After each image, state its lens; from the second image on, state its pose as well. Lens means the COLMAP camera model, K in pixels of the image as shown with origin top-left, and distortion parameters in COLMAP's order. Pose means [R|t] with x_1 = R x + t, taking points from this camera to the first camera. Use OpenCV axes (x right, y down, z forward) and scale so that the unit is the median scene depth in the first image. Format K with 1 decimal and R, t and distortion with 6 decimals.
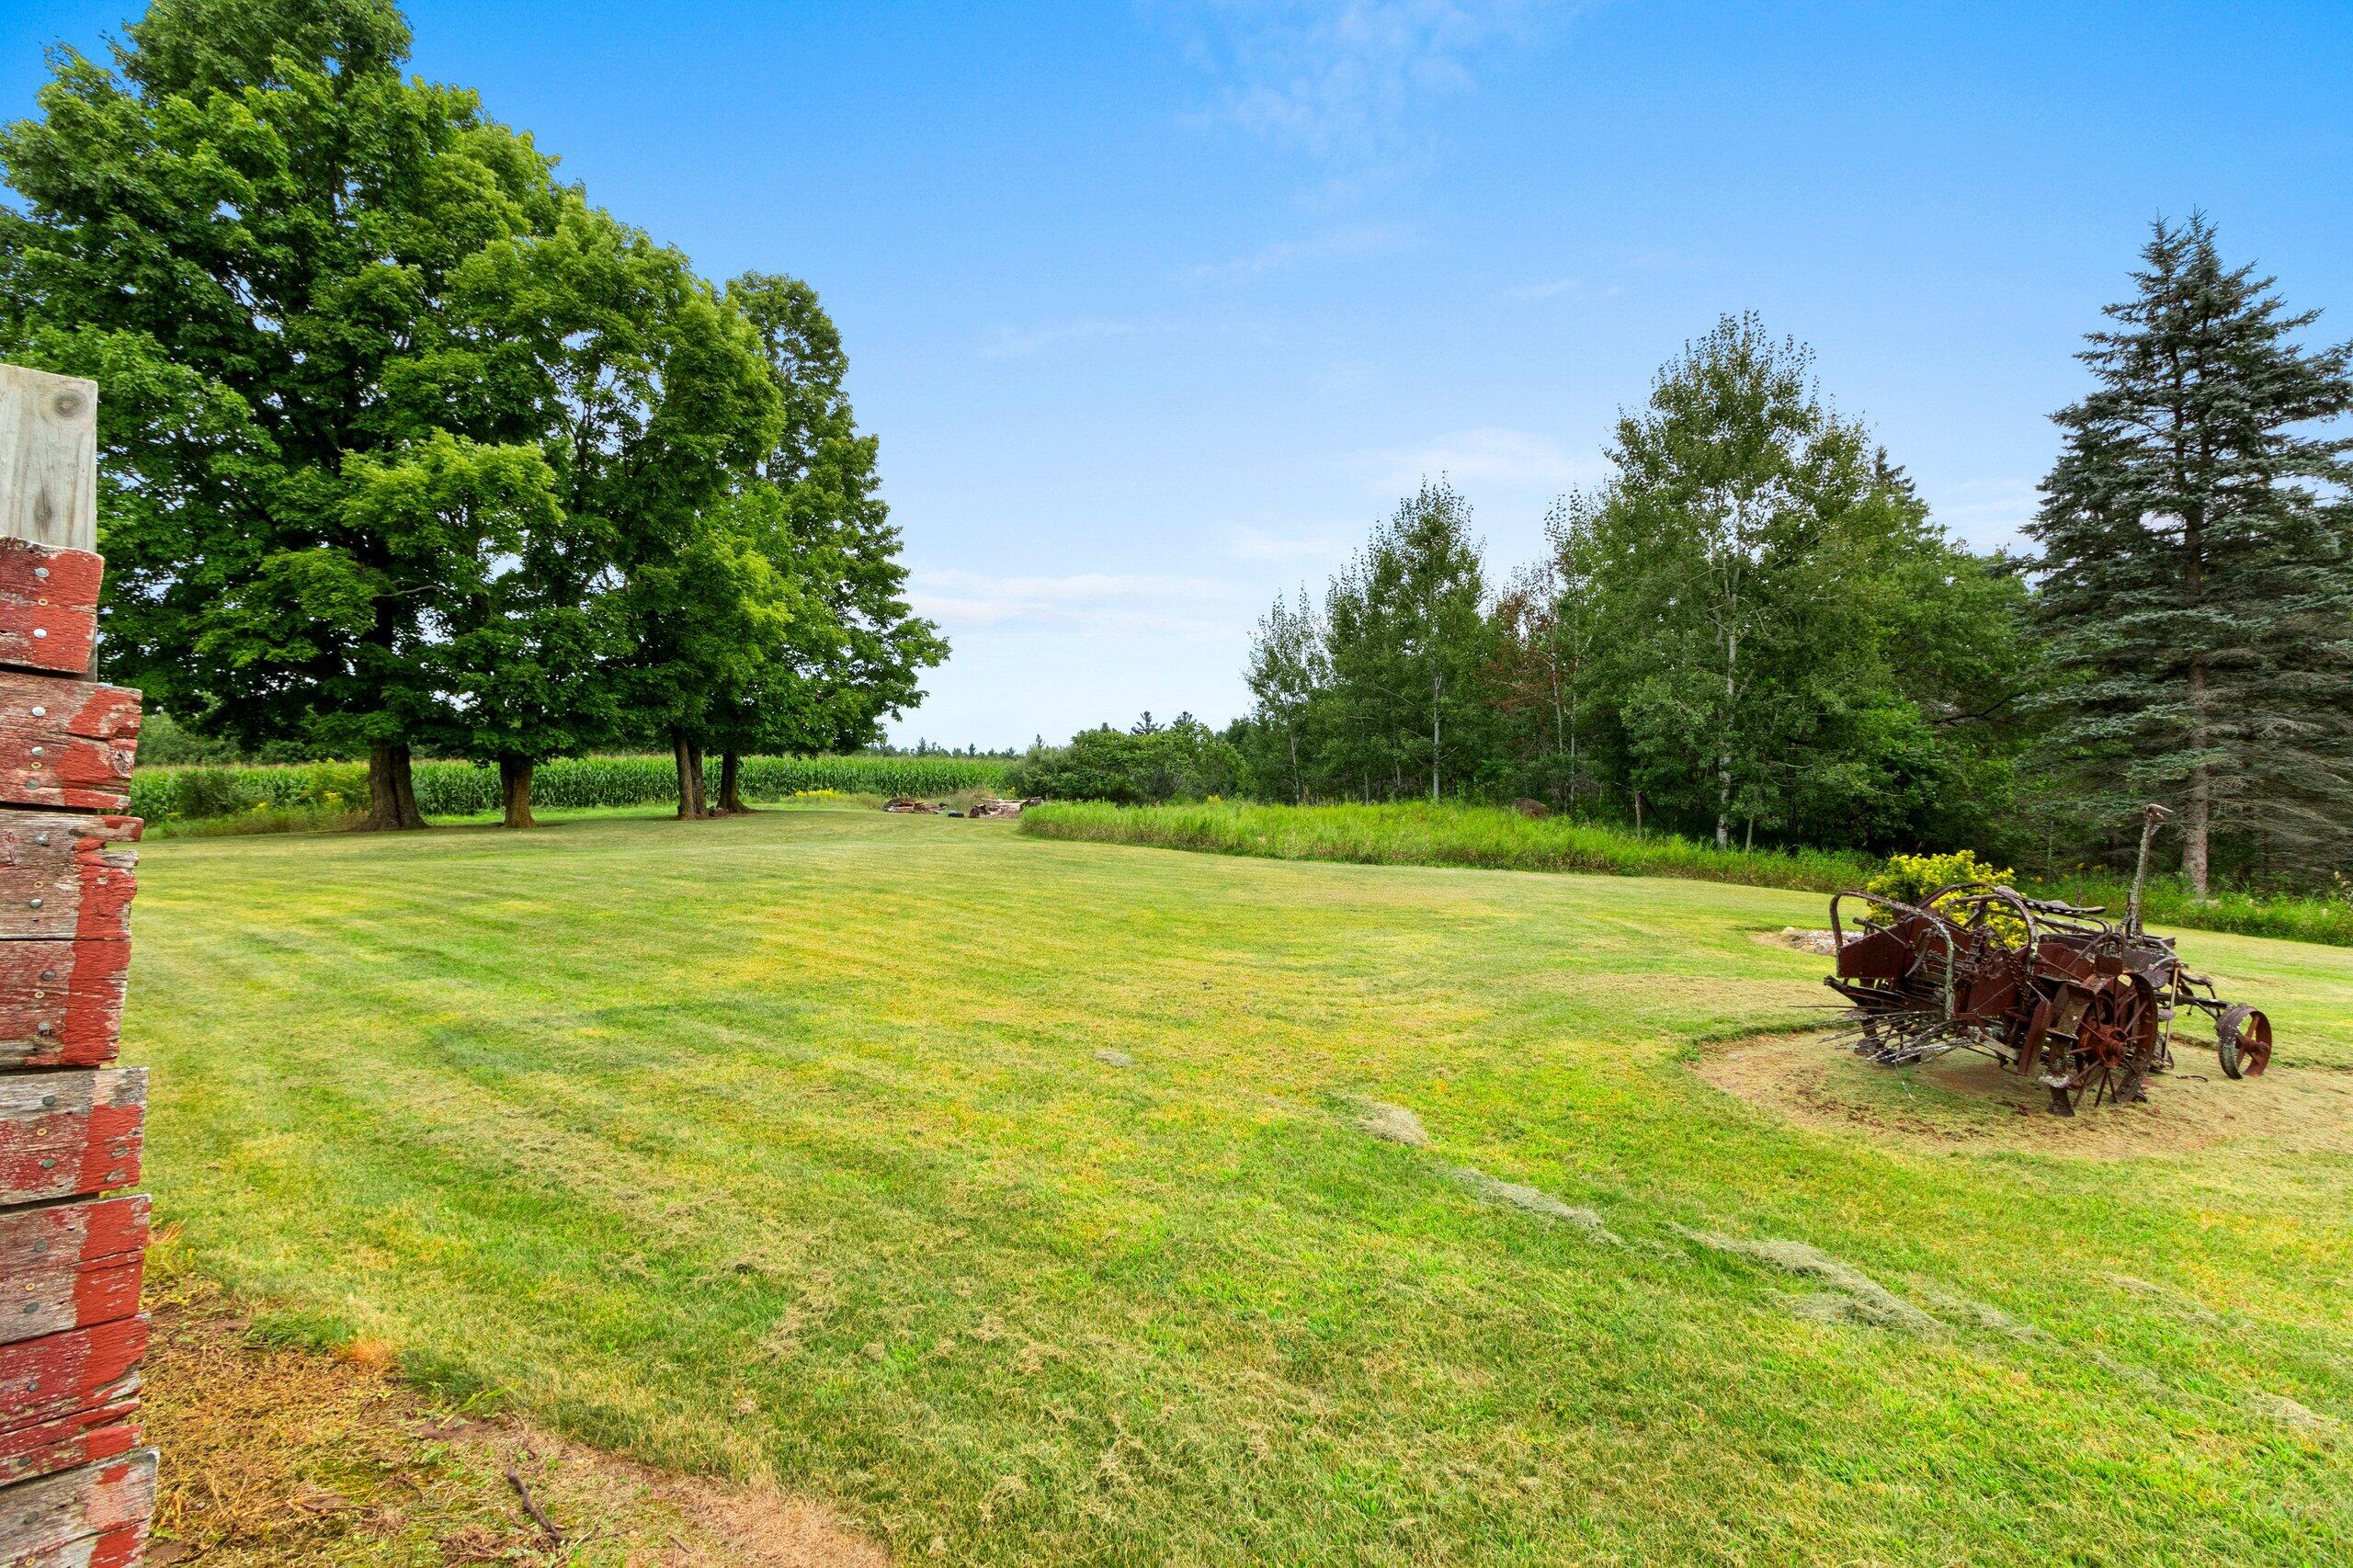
lens RADIAL K [[1080.3, 0, 1161.2], [0, 1080.3, 790.1], [0, 0, 1]] dist [-0.002372, -0.000741]
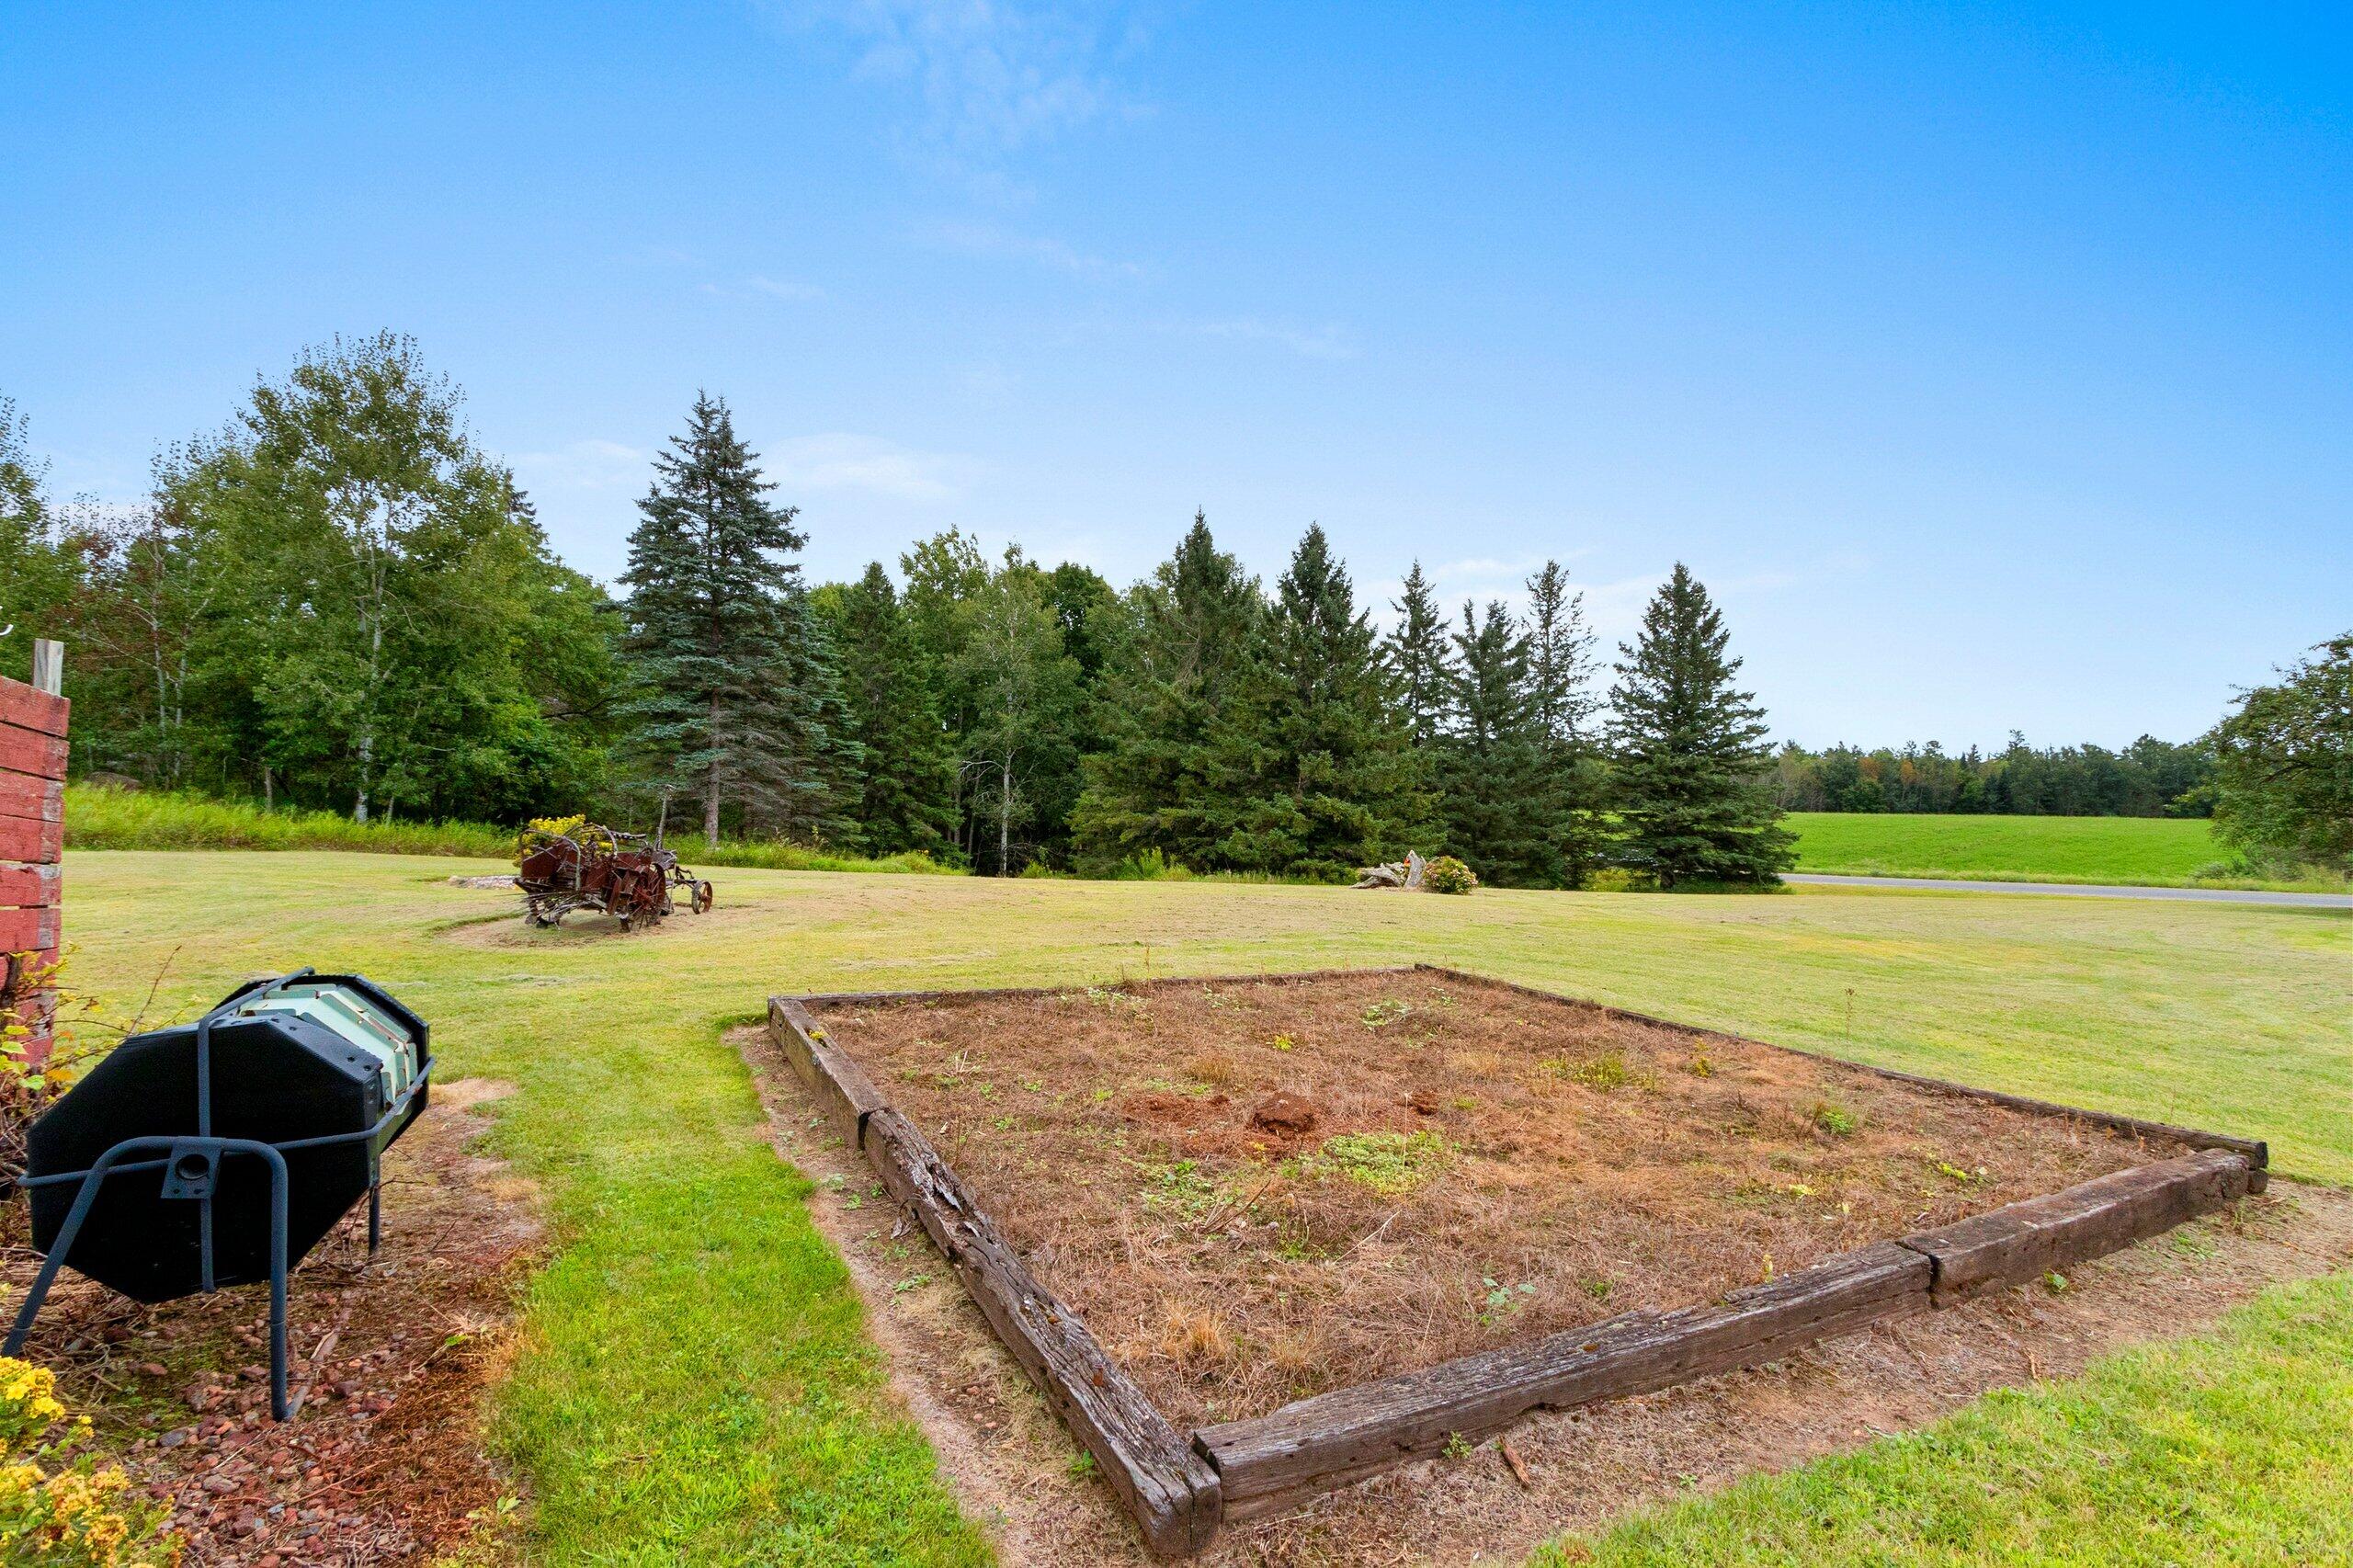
lens RADIAL K [[1080.3, 0, 1164.2], [0, 1080.3, 787.0], [0, 0, 1]] dist [-0.002372, -0.000741]
pose [[0.411769, 0.006551, 0.911265, -0.153791], [-0.021842, 0.999758, 0.002682, -0.002322], [-0.911026, -0.021009, 0.411813, -0.193106]]
